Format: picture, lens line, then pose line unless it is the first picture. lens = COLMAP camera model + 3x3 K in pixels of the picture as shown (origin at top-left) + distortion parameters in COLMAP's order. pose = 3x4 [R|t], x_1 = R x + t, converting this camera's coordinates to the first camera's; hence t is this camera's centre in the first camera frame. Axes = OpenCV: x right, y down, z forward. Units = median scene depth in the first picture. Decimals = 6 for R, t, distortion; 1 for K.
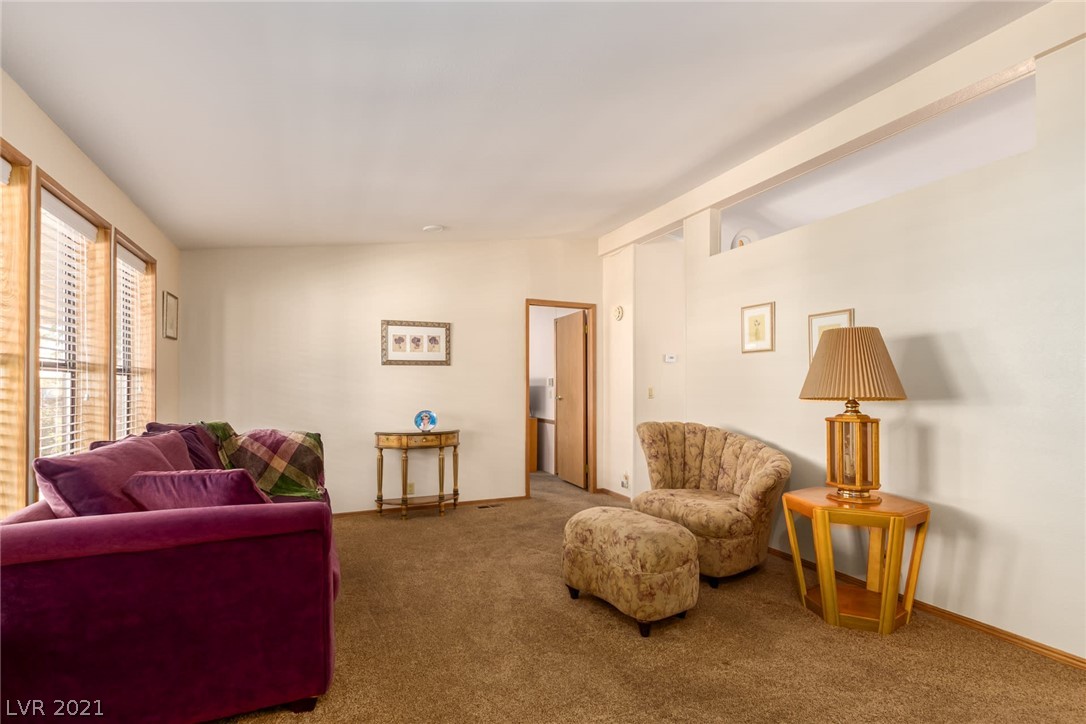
lens RADIAL K [[507.5, 0, 556.8], [0, 507.5, 384.0], [0, 0, 1]] dist [0.008096, -0.000834]
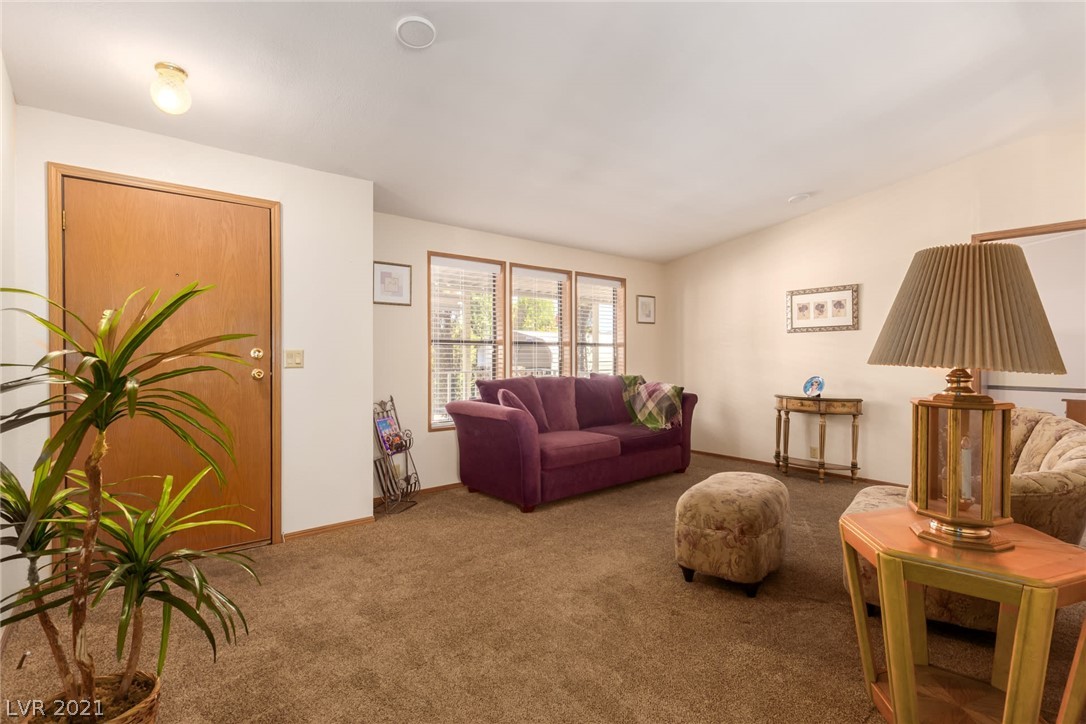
lens RADIAL K [[507.5, 0, 548.9], [0, 507.5, 361.3], [0, 0, 1]] dist [0.008096, -0.000834]
pose [[0.272099, 0.009352, -0.962224, 0.554406], [0.006452, 0.999913, 0.011542, 0.007147], [0.962248, -0.009349, 0.272015, 0.210469]]
